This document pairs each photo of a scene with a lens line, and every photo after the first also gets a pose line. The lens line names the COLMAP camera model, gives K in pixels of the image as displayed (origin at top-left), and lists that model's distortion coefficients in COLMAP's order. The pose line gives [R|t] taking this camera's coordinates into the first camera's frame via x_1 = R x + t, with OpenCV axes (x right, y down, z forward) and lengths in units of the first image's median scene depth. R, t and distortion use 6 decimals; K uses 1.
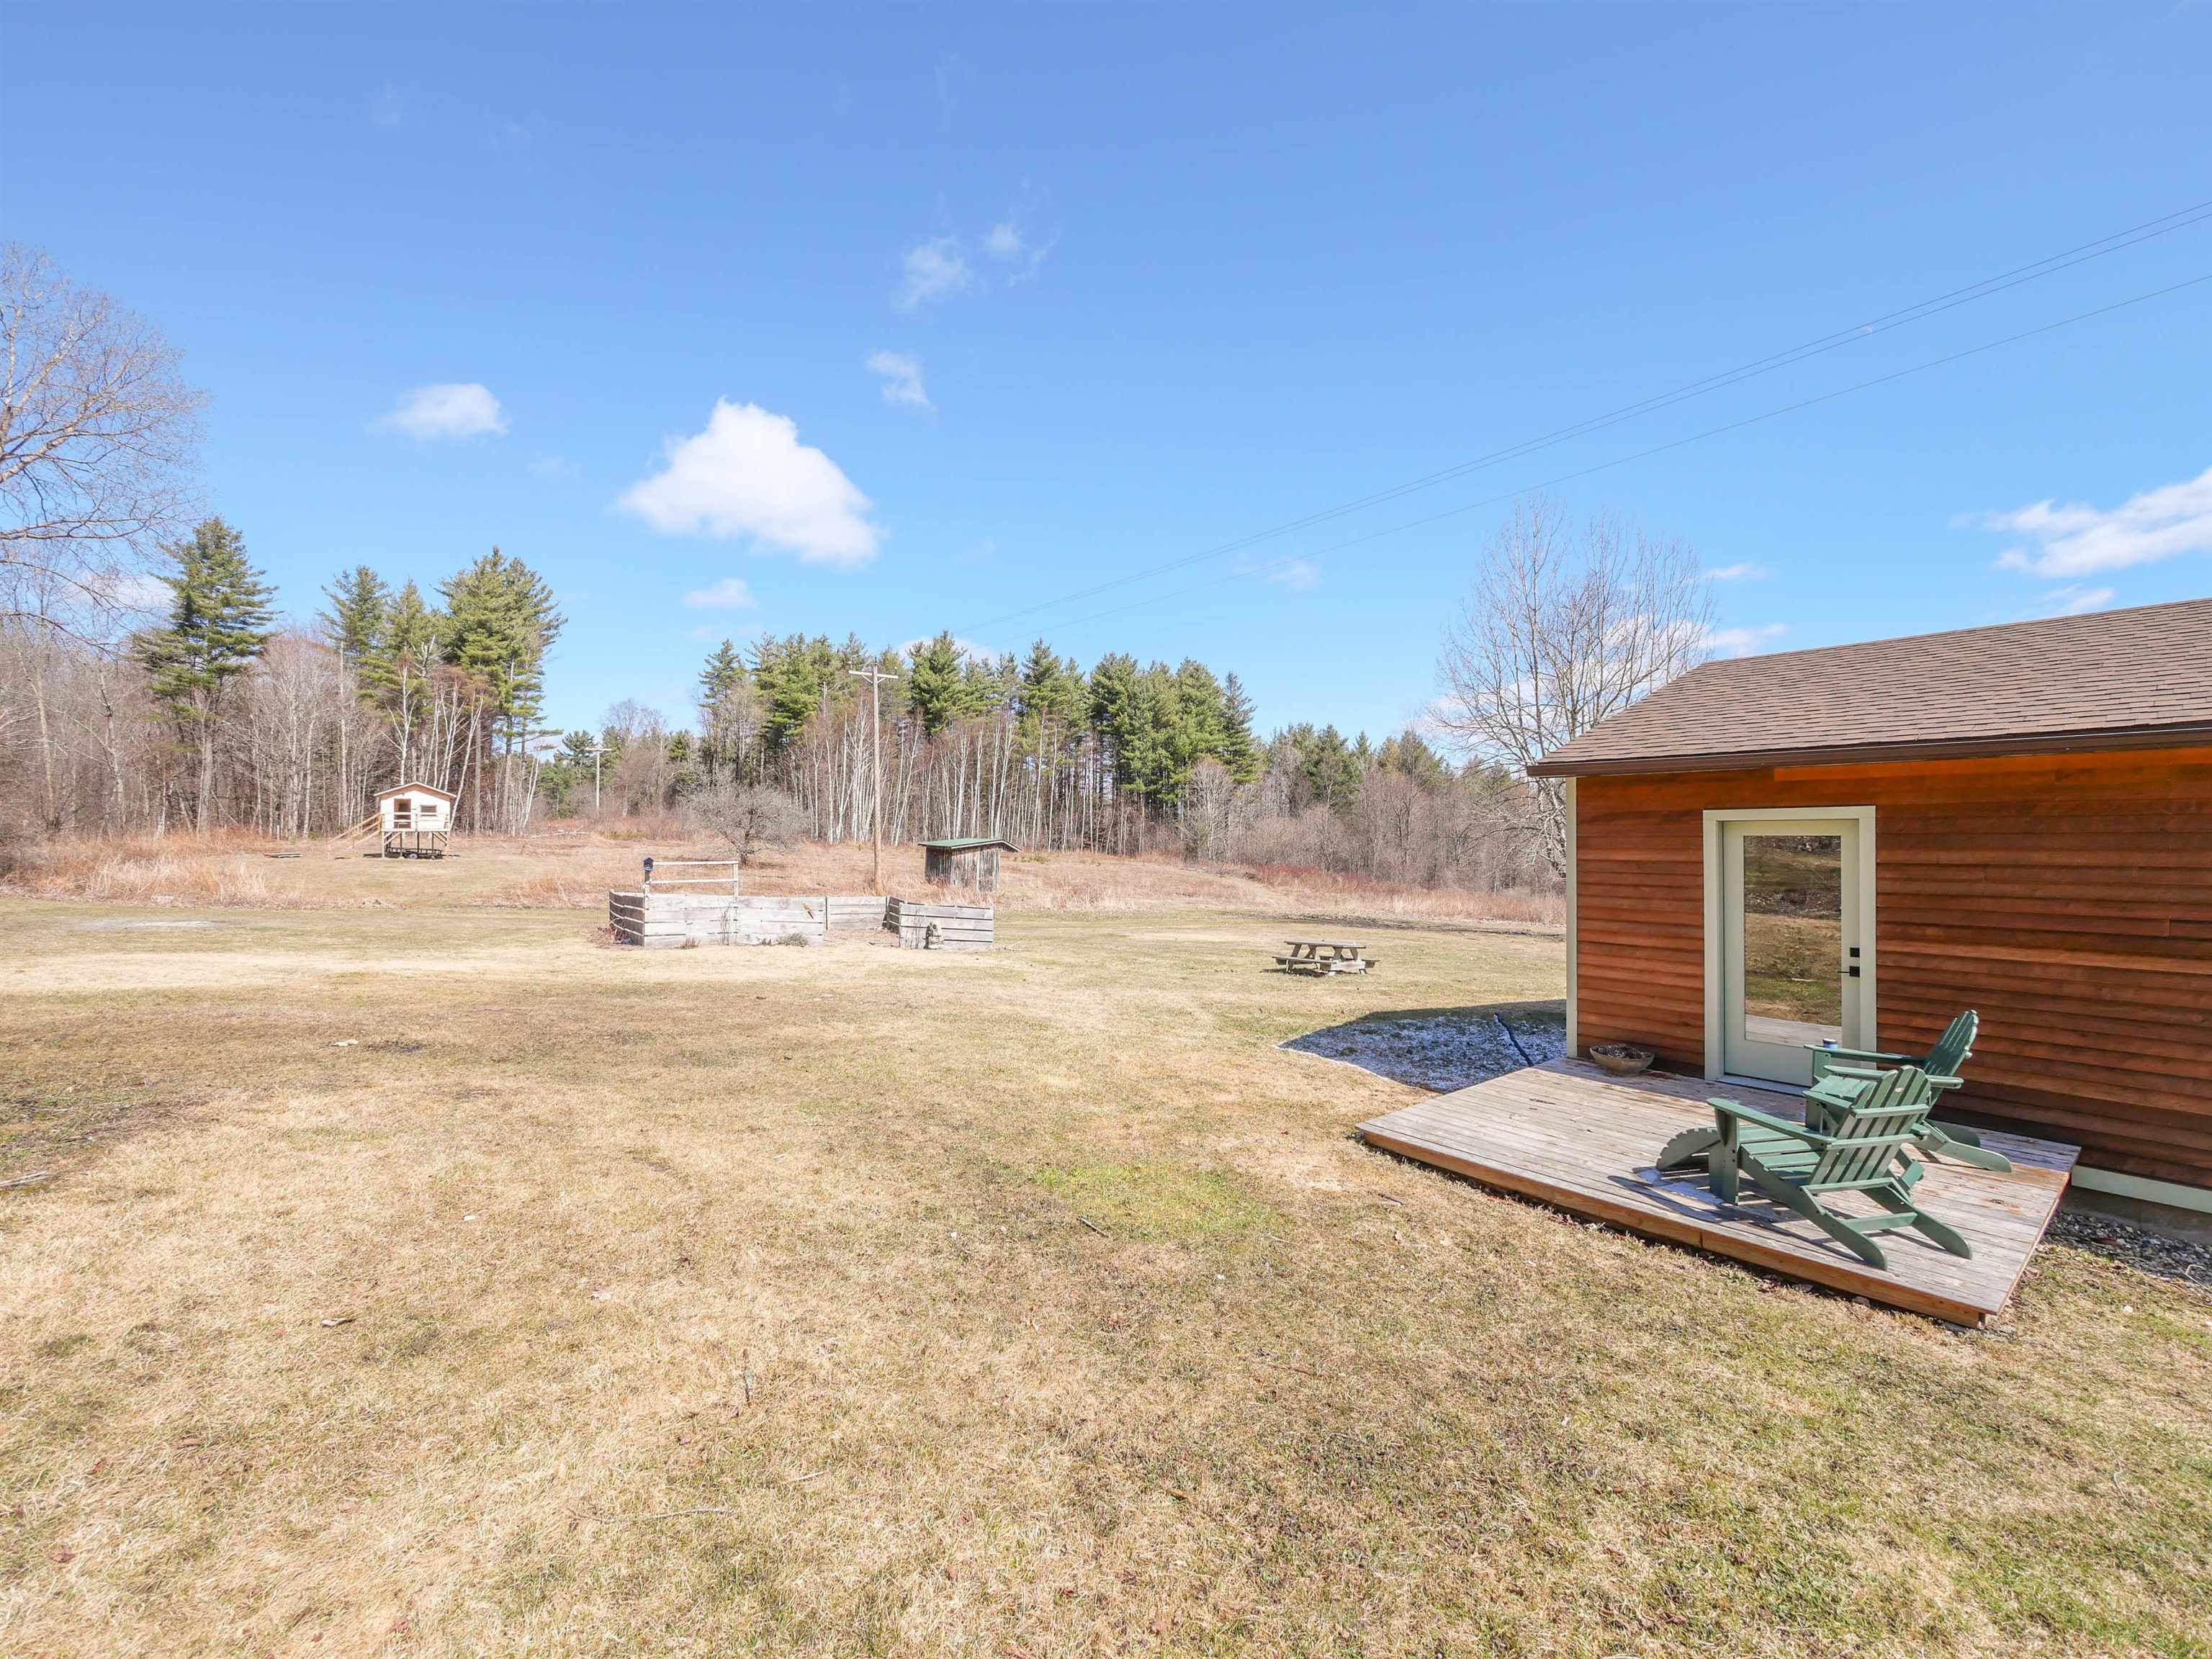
lens RADIAL K [[929.5, 0, 1111.2], [0, 929.5, 821.2], [0, 0, 1]] dist [-0.006127, 0.000348]
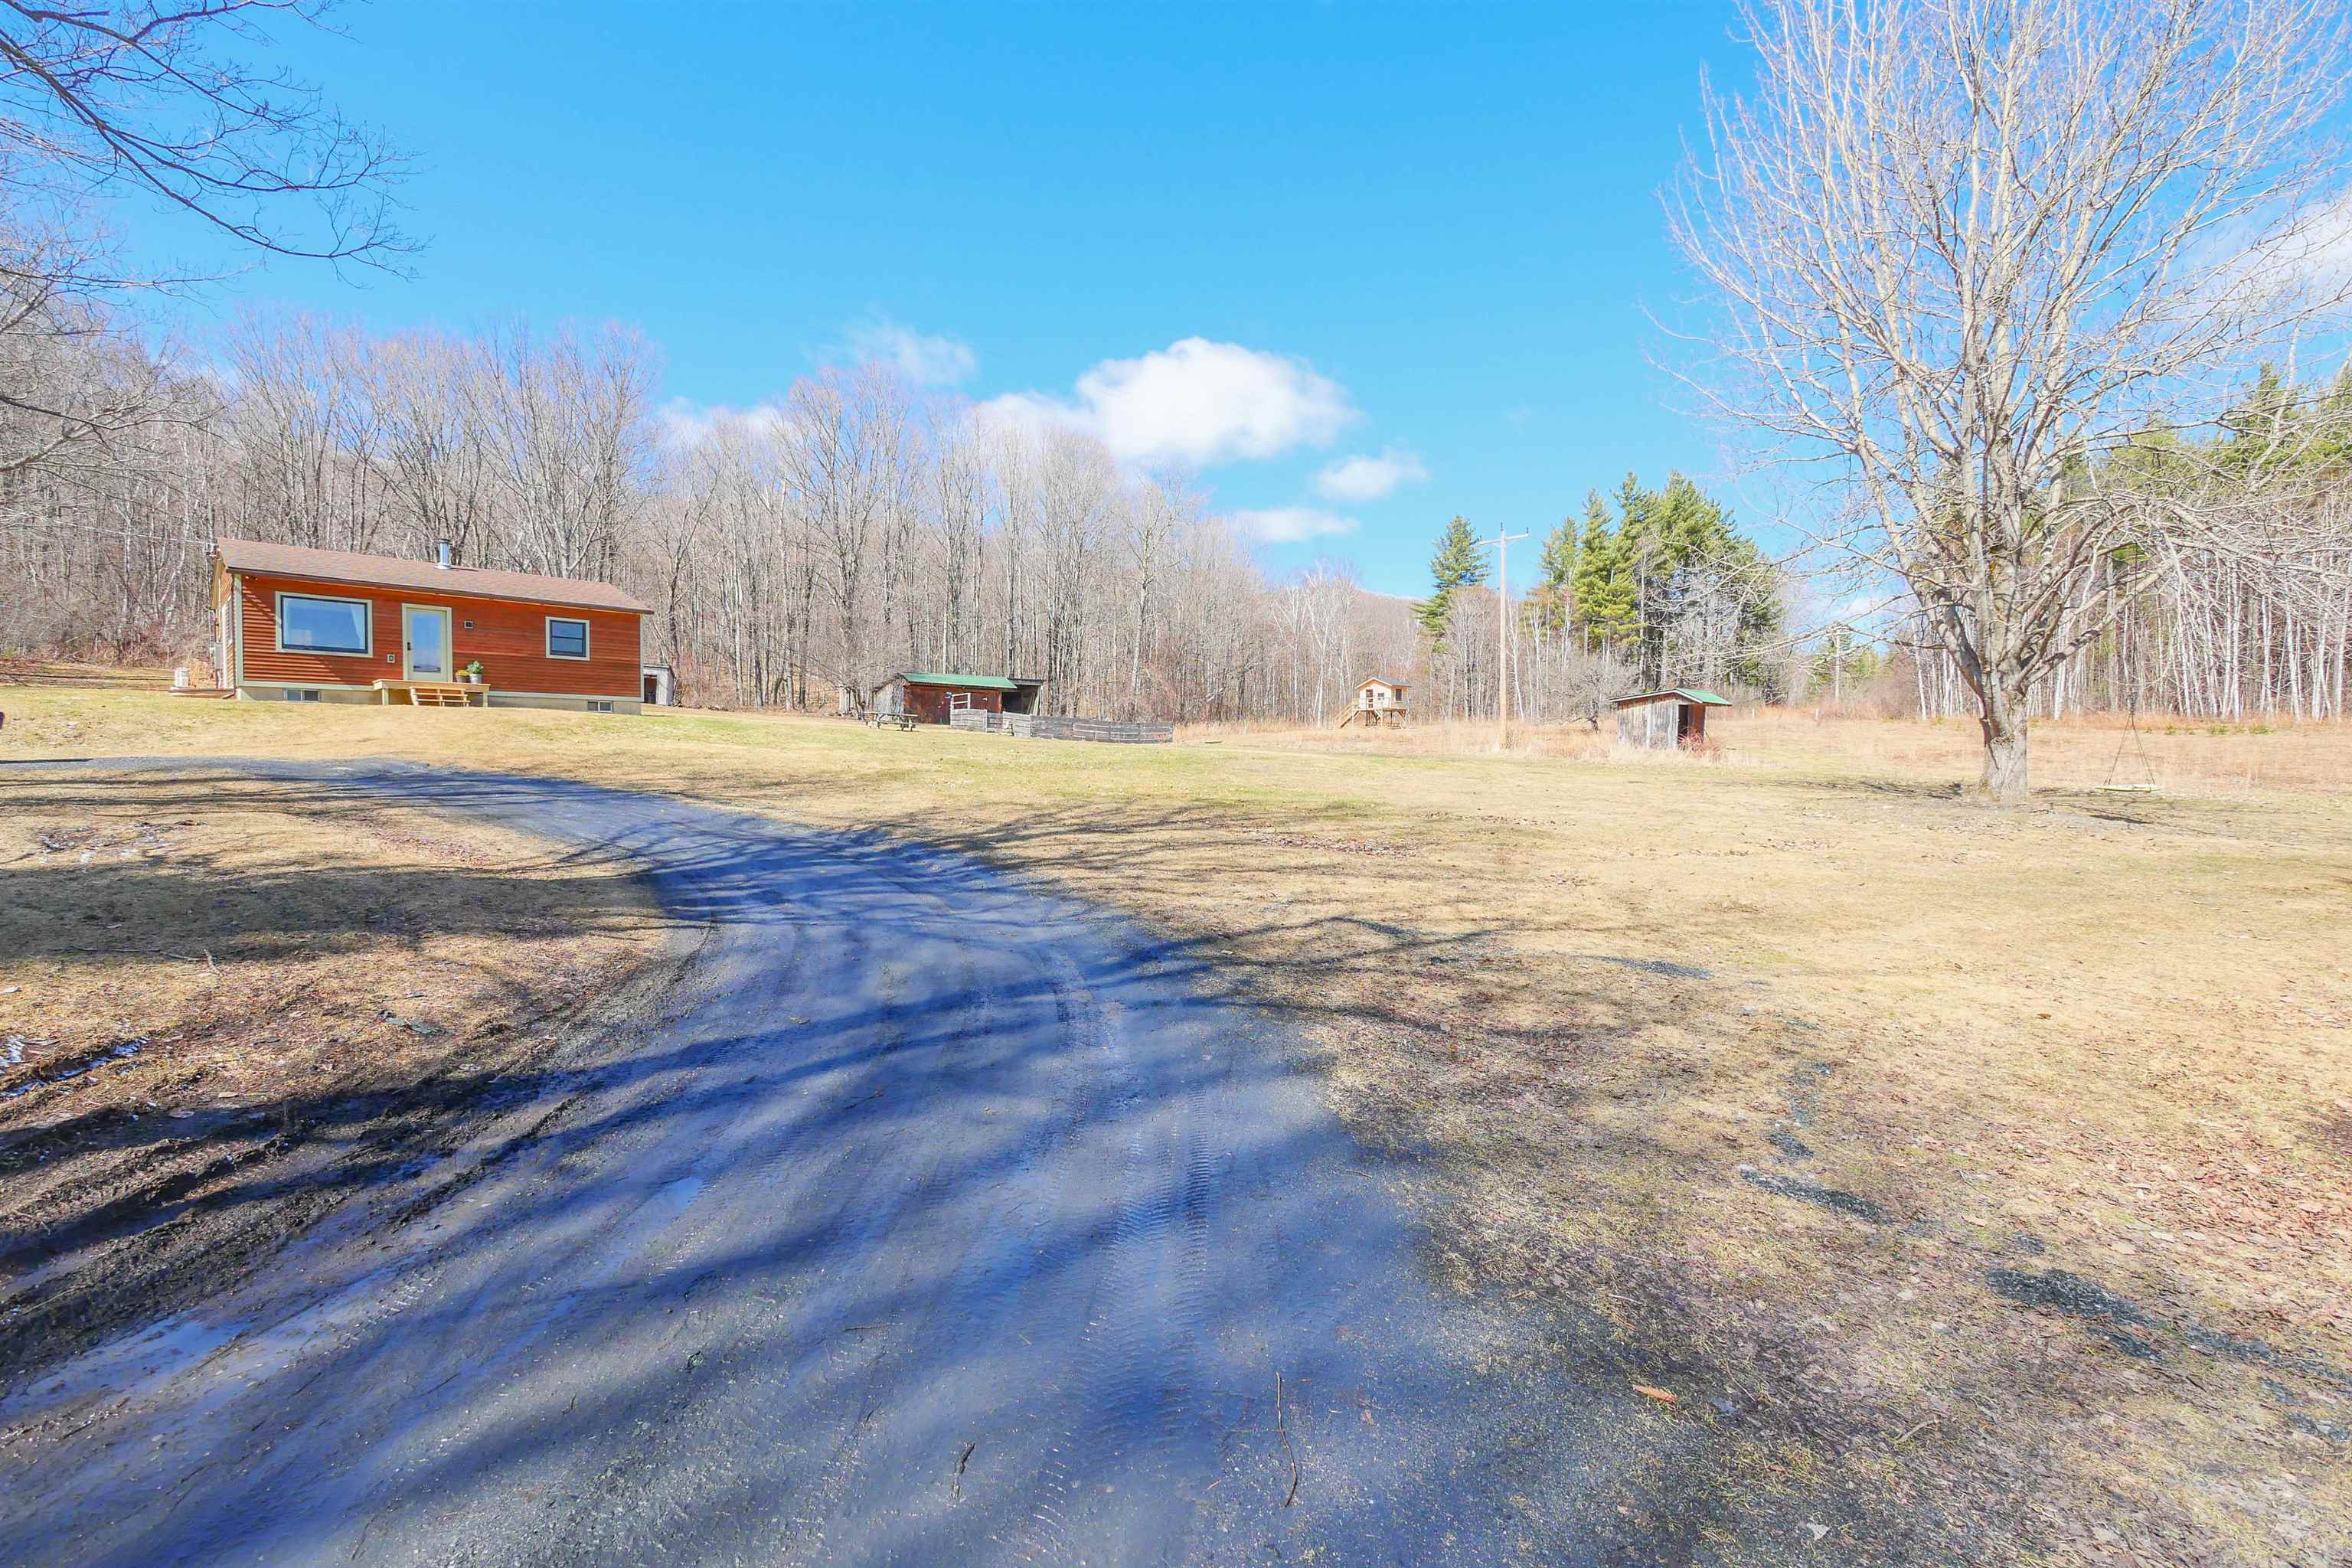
lens RADIAL K [[962.6, 0, 1171.6], [0, 962.6, 779.6], [0, 0, 1]] dist [0.000620, -0.000106]
pose [[0.126150, 0.023091, -0.991742, 0.709274], [0.017891, 0.999513, 0.025548, 0.072514], [0.991850, -0.020966, 0.125676, 0.428320]]
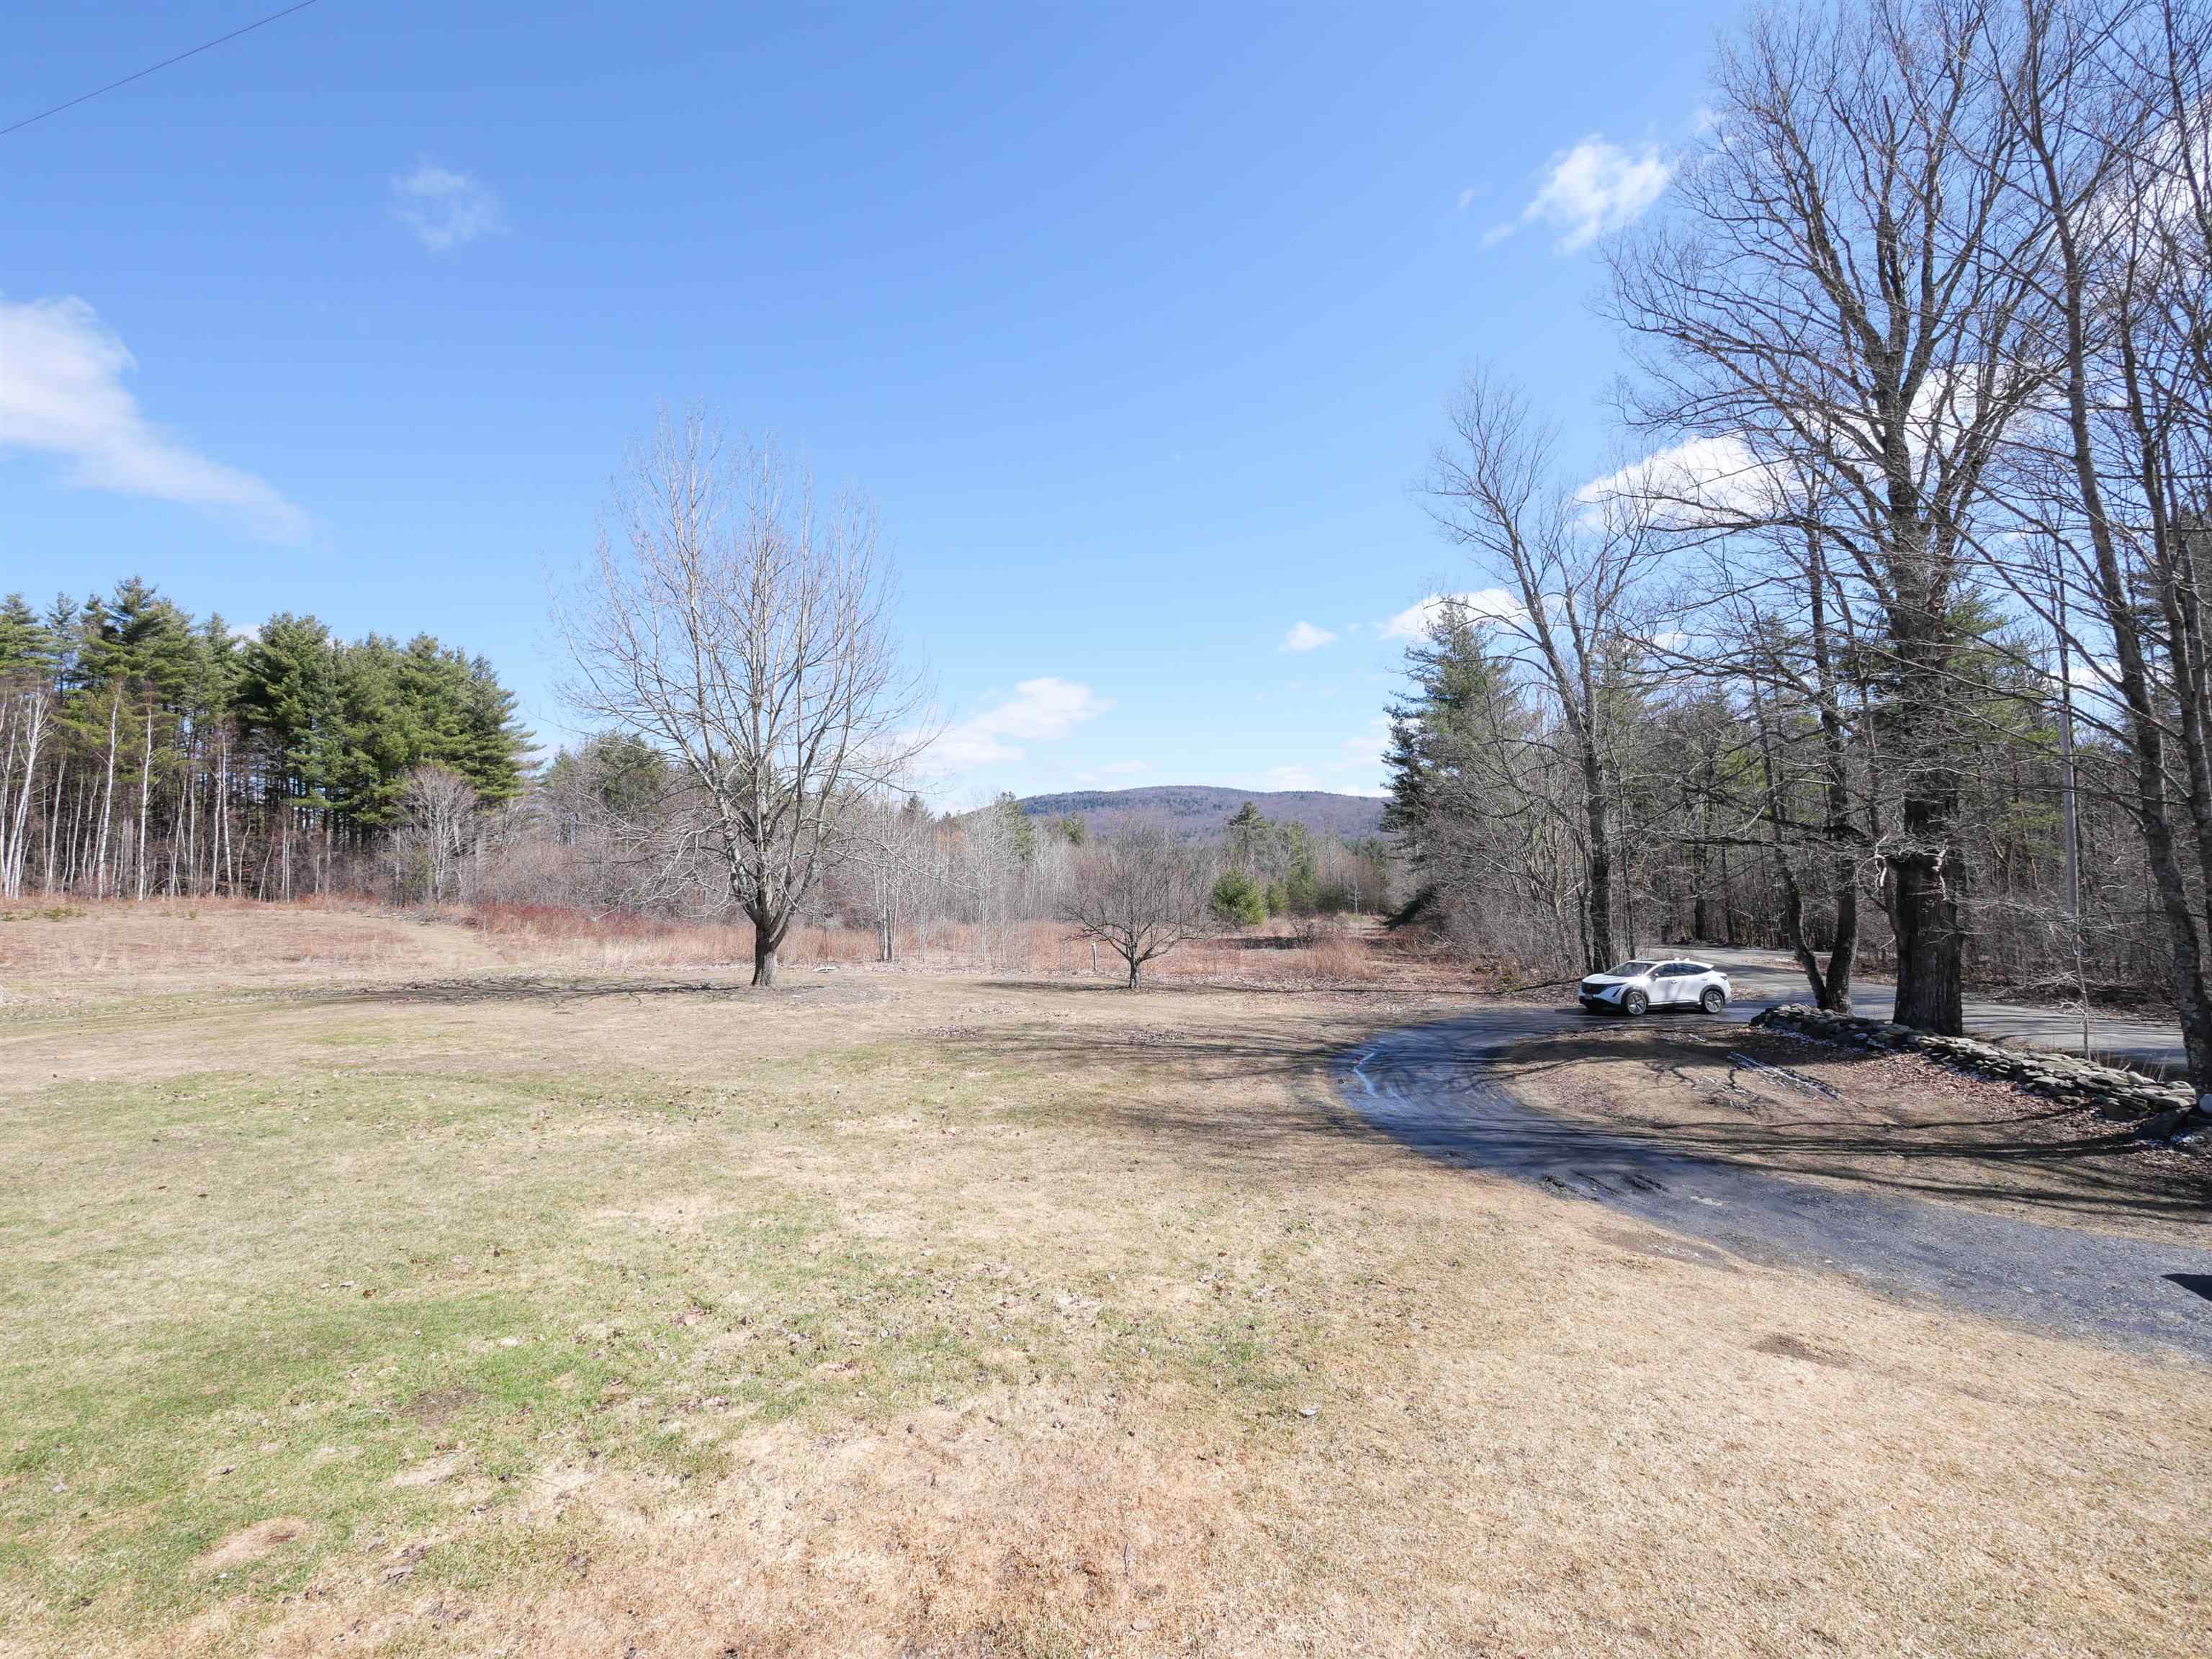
lens RADIAL K [[929.5, 0, 1112.6], [0, 929.5, 832.0], [0, 0, 1]] dist [-0.006127, 0.000348]
pose [[0.819749, -0.004678, 0.572704, 0.236845], [0.015259, 0.999790, -0.013675, 0.008274], [-0.572520, 0.019949, 0.819648, 0.155516]]
